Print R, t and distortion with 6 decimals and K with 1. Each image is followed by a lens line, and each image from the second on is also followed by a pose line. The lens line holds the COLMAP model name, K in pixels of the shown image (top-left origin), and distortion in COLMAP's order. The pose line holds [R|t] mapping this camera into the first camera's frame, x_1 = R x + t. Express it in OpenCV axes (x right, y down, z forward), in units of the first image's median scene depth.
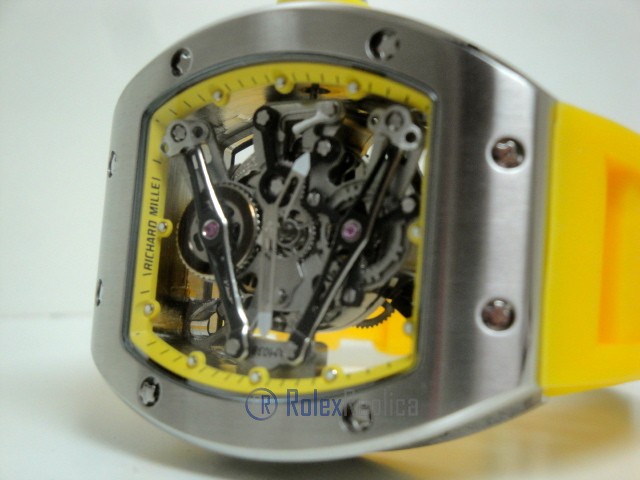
lens RADIAL K [[1009.2, 0, 320.0], [0, 1009.2, 240.0], [0, 0, 1]] dist [-0.028240, -0.040031]
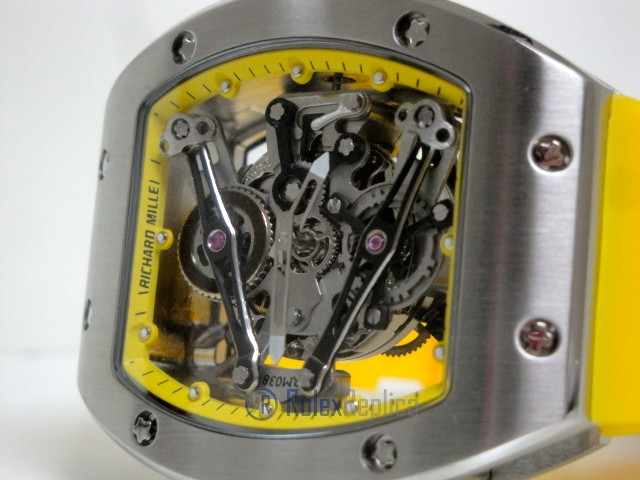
lens RADIAL K [[1371.7, 0, 320.0], [0, 1371.7, 240.0], [0, 0, 1]] dist [0.030339, 0.093296]
pose [[0.998992, 0.002966, -0.044781, 0.033276], [-0.003764, 0.999836, -0.017741, 0.009788], [0.044721, 0.017892, 0.998839, -0.174127]]
